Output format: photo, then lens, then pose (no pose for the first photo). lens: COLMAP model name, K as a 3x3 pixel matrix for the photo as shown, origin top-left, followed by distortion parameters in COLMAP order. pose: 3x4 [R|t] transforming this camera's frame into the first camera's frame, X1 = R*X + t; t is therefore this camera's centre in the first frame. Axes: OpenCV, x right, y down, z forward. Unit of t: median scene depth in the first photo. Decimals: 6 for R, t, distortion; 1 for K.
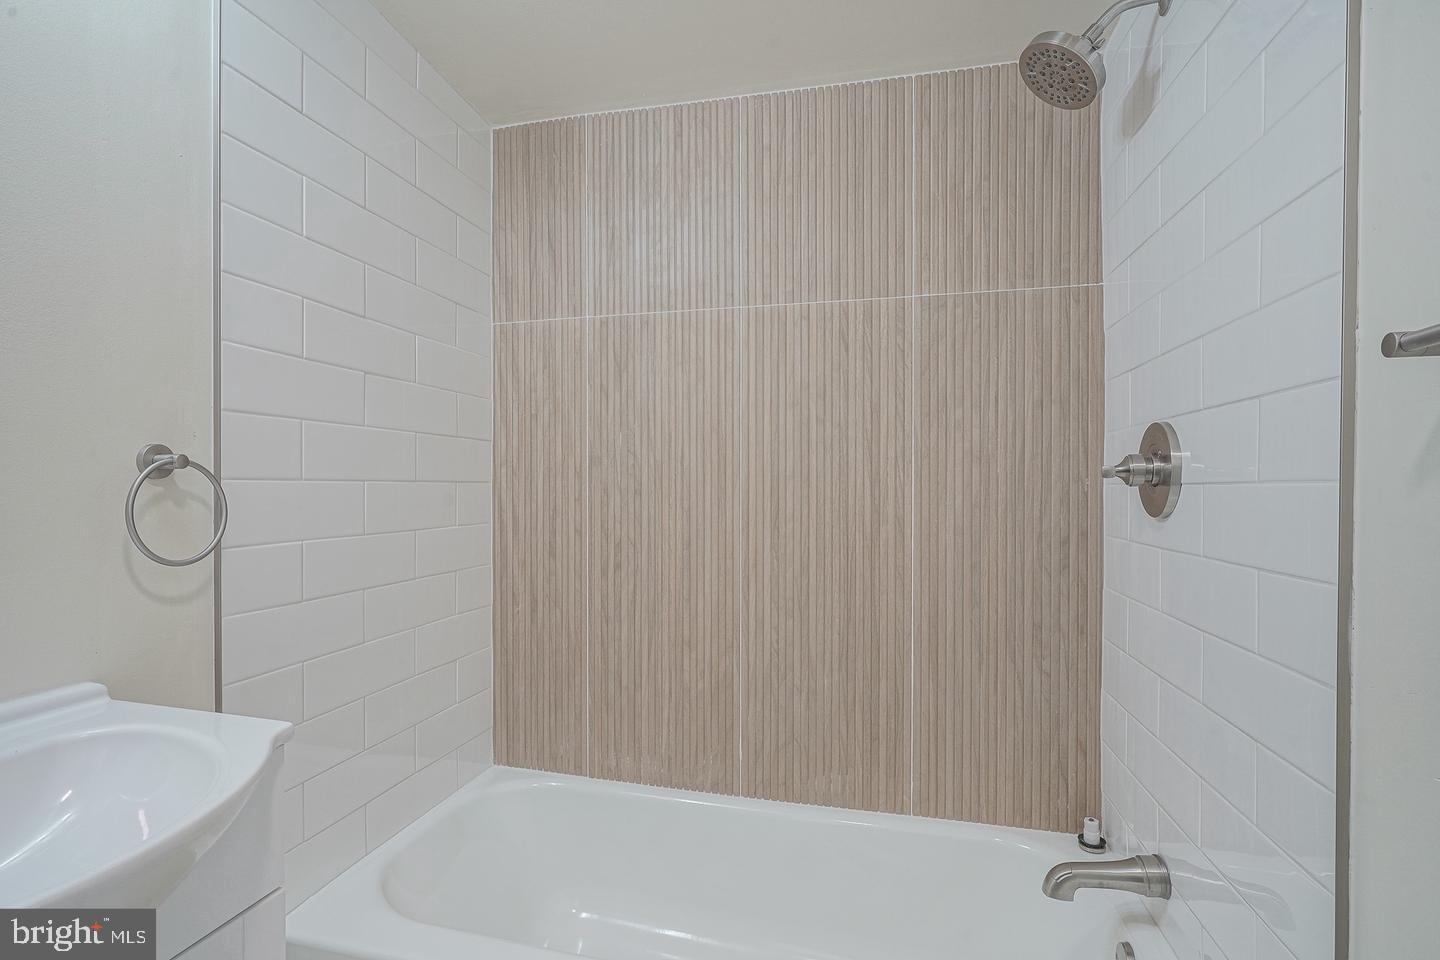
lens RADIAL K [[713.1, 0, 715.1], [0, 713.1, 487.4], [0, 0, 1]] dist [-0.008481, 0.005097]
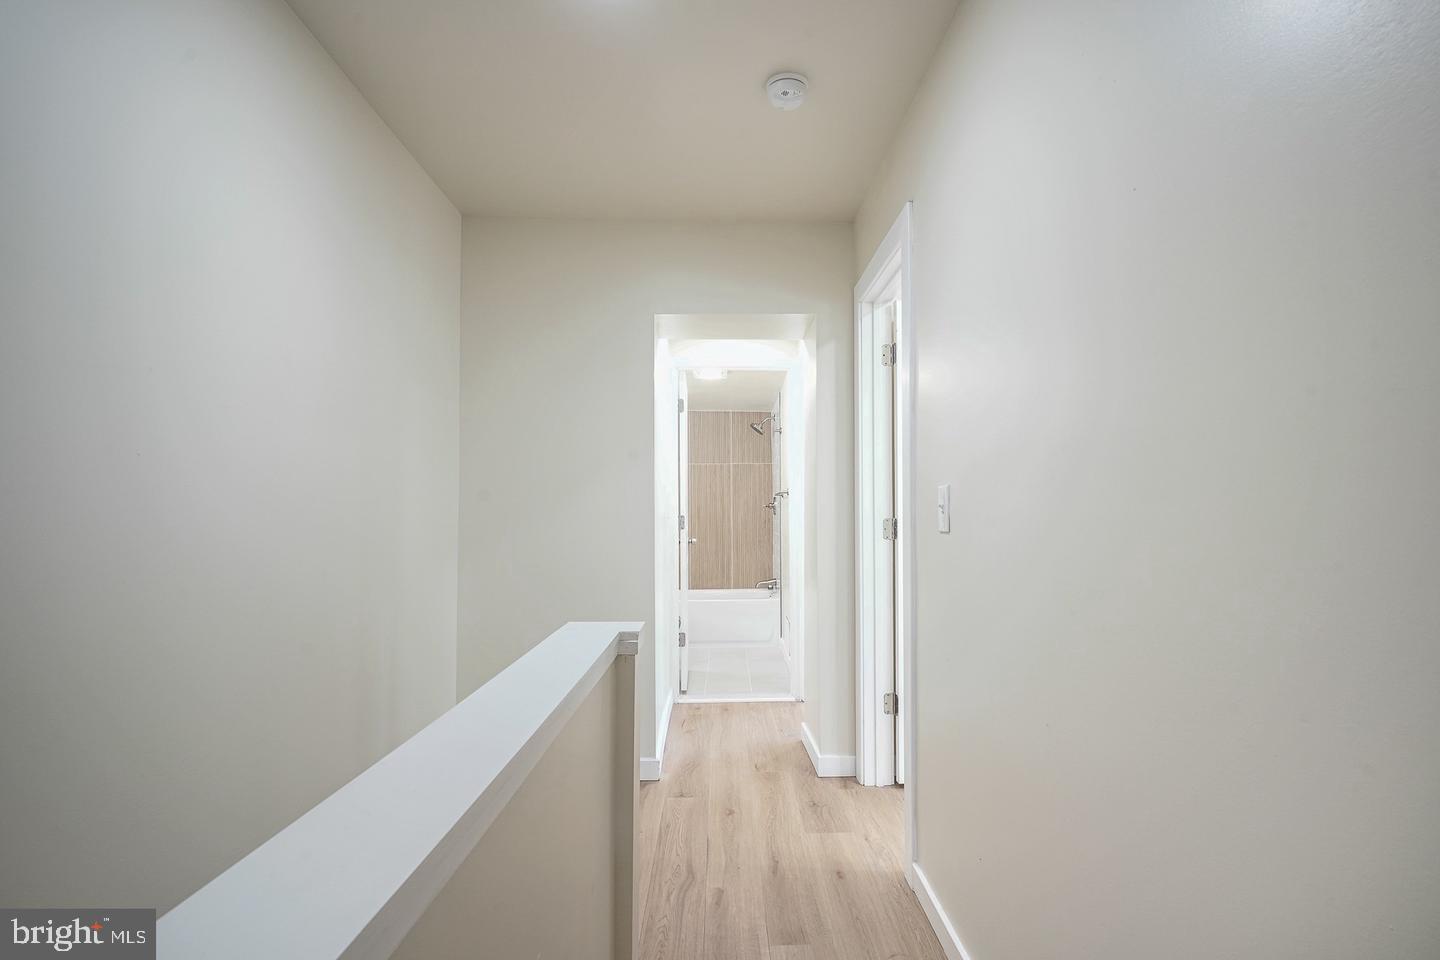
lens RADIAL K [[713.1, 0, 720.5], [0, 713.1, 481.6], [0, 0, 1]] dist [-0.008481, 0.005097]
pose [[0.975414, -0.007691, 0.220247, -0.707963], [0.009857, 0.999913, -0.008735, -0.127702], [-0.220161, 0.010691, 0.975405, -3.070733]]
